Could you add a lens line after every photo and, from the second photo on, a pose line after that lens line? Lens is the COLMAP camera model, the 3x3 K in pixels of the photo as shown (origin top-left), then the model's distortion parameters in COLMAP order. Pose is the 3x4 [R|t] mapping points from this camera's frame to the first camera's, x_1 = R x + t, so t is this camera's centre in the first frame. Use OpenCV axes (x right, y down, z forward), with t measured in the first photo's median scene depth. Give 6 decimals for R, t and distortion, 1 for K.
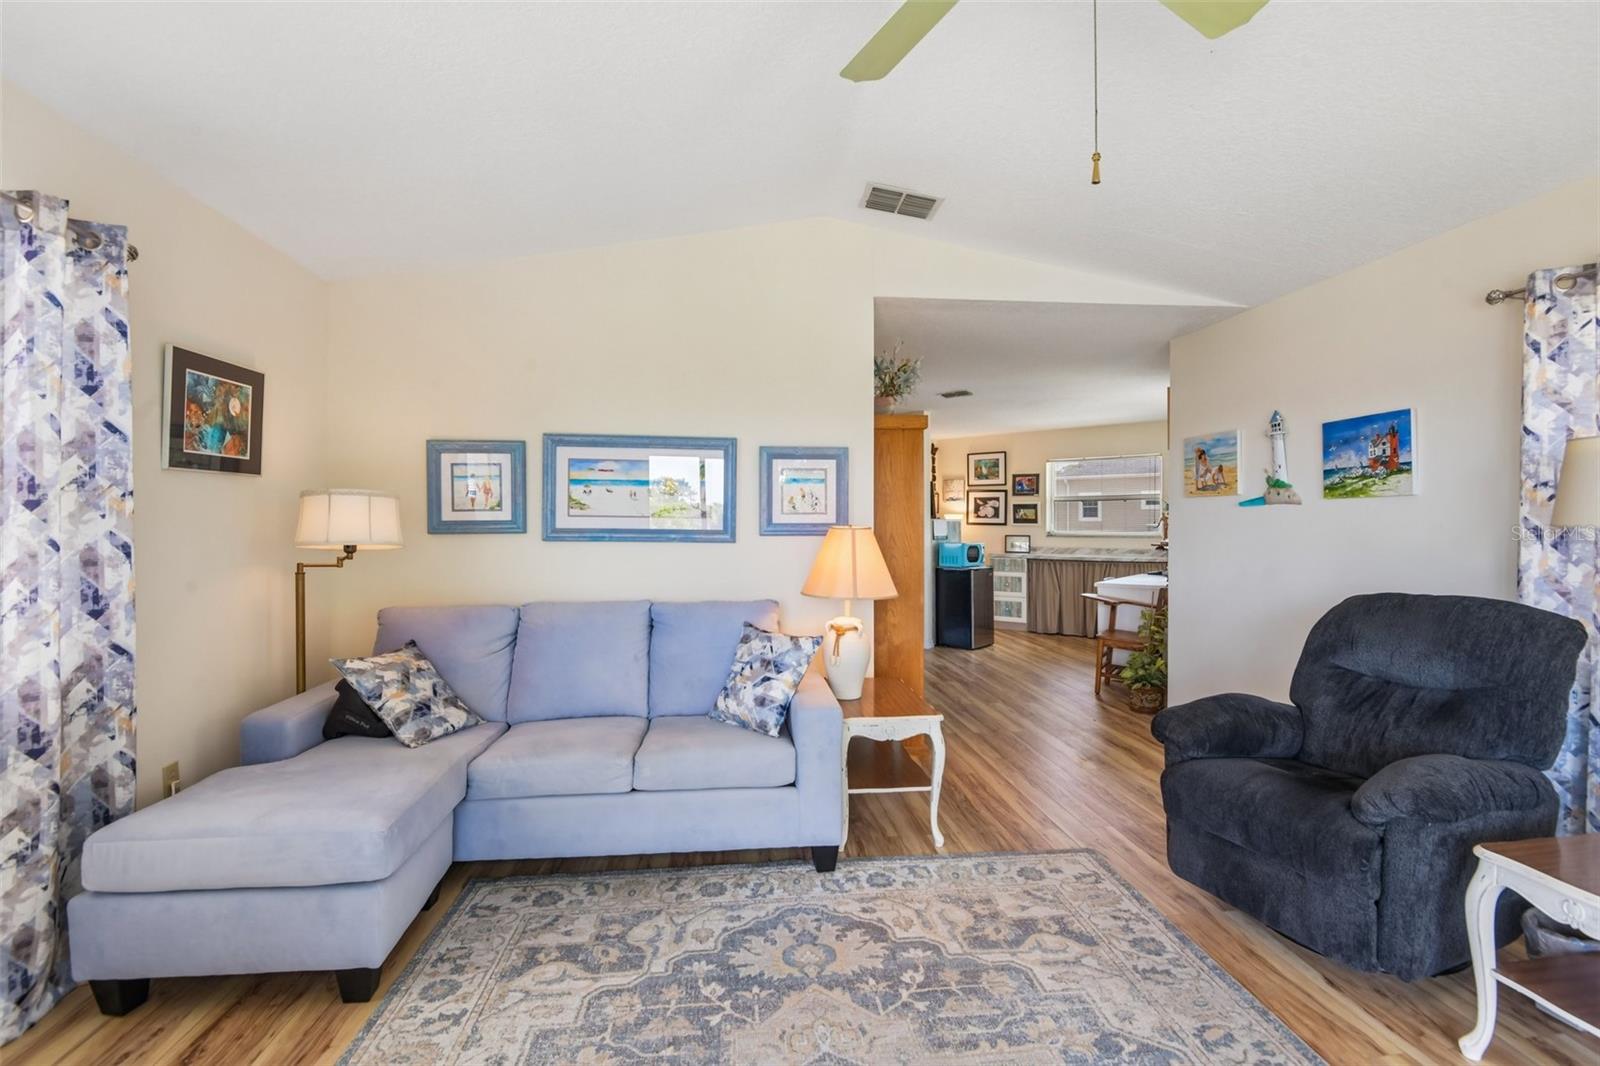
lens RADIAL K [[735.4, 0, 784.2], [0, 735.4, 529.7], [0, 0, 1]] dist [0.021719, -0.021048]
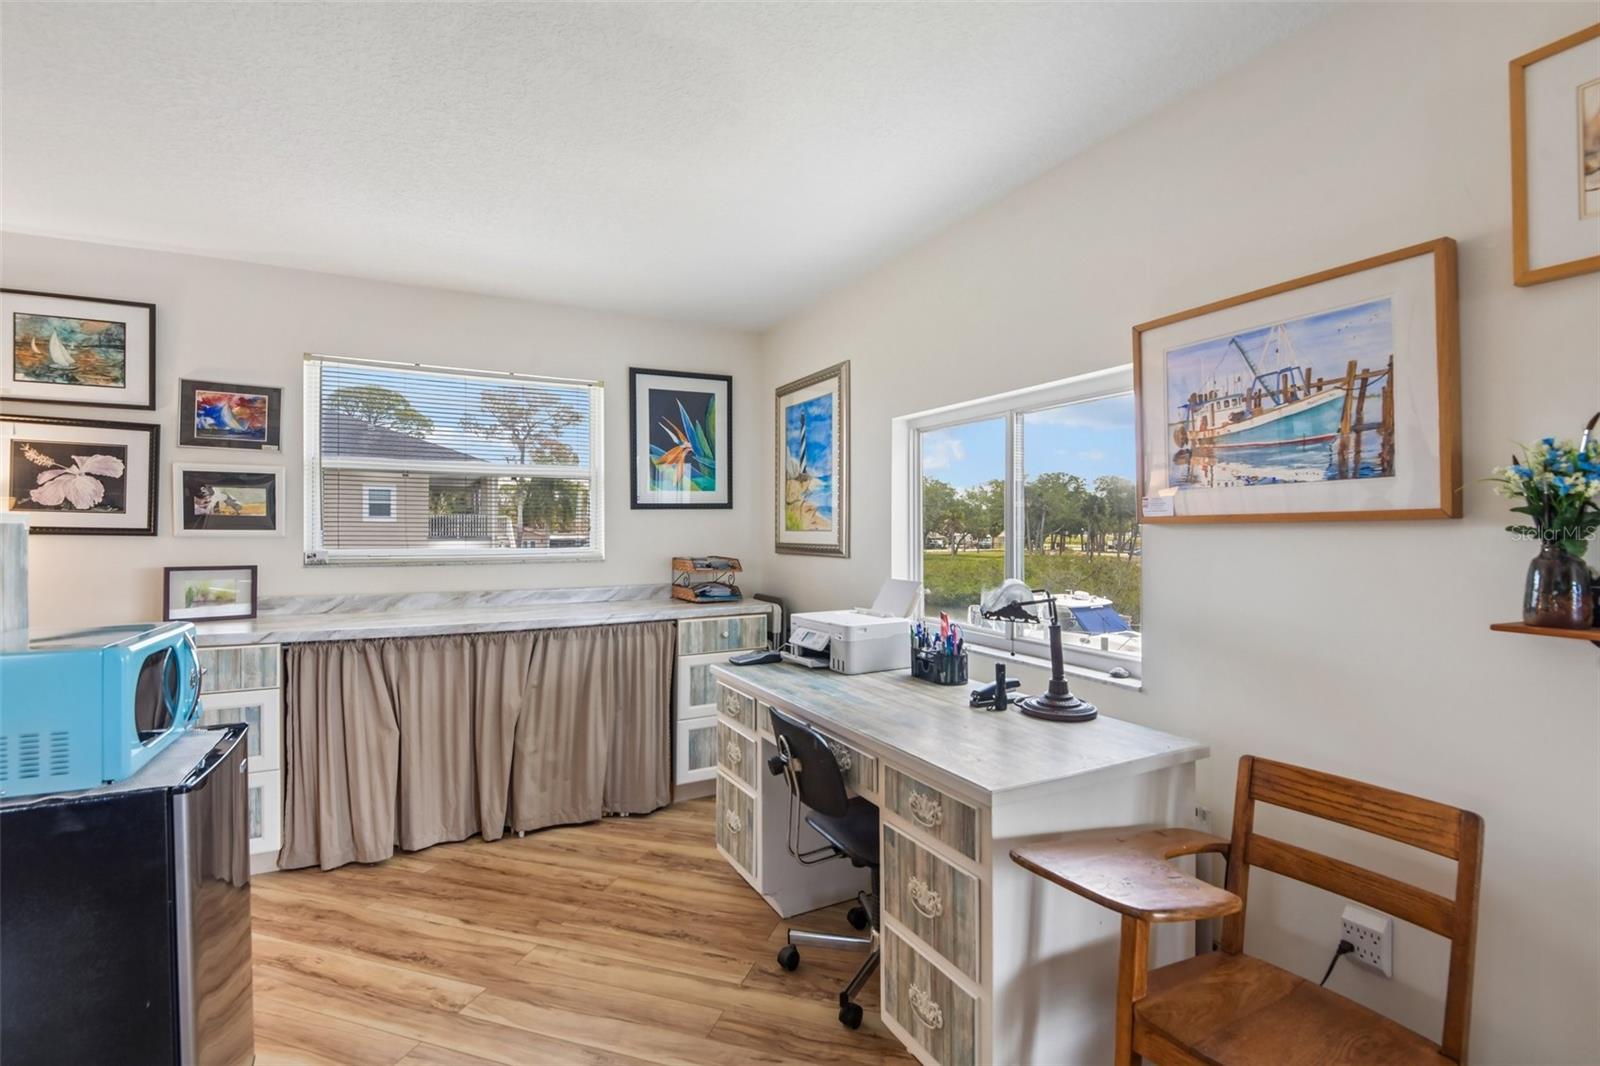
lens RADIAL K [[735.4, 0, 784.2], [0, 735.4, 529.7], [0, 0, 1]] dist [0.021719, -0.021048]
pose [[0.383273, 0.002402, 0.923632, 0.110337], [0.003849, 0.999984, -0.004198, -0.006060], [-0.923627, 0.005164, 0.383257, 0.629780]]
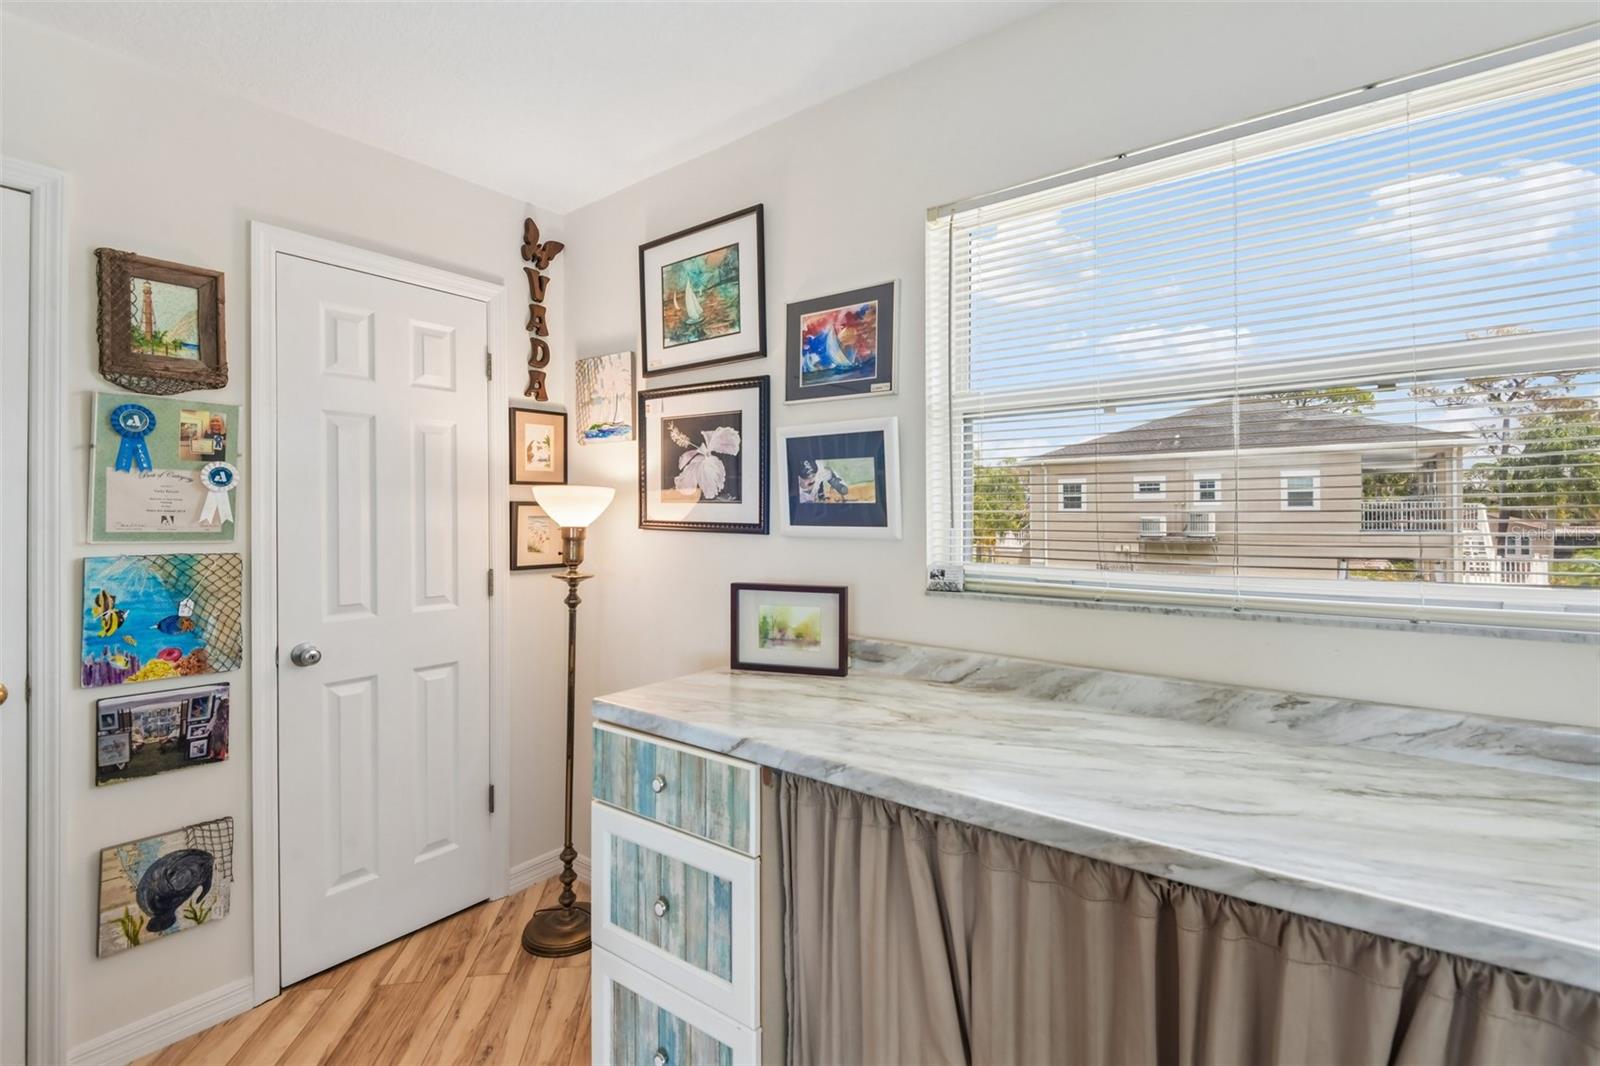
lens RADIAL K [[719.4, 0, 806.9], [0, 719.4, 520.0], [0, 0, 1]] dist [0.021399, -0.018276]
pose [[0.997827, 0.003641, 0.065793, 0.302667], [-0.003279, 0.999979, -0.005613, -0.009036], [-0.065812, 0.005385, 0.997817, 0.786267]]
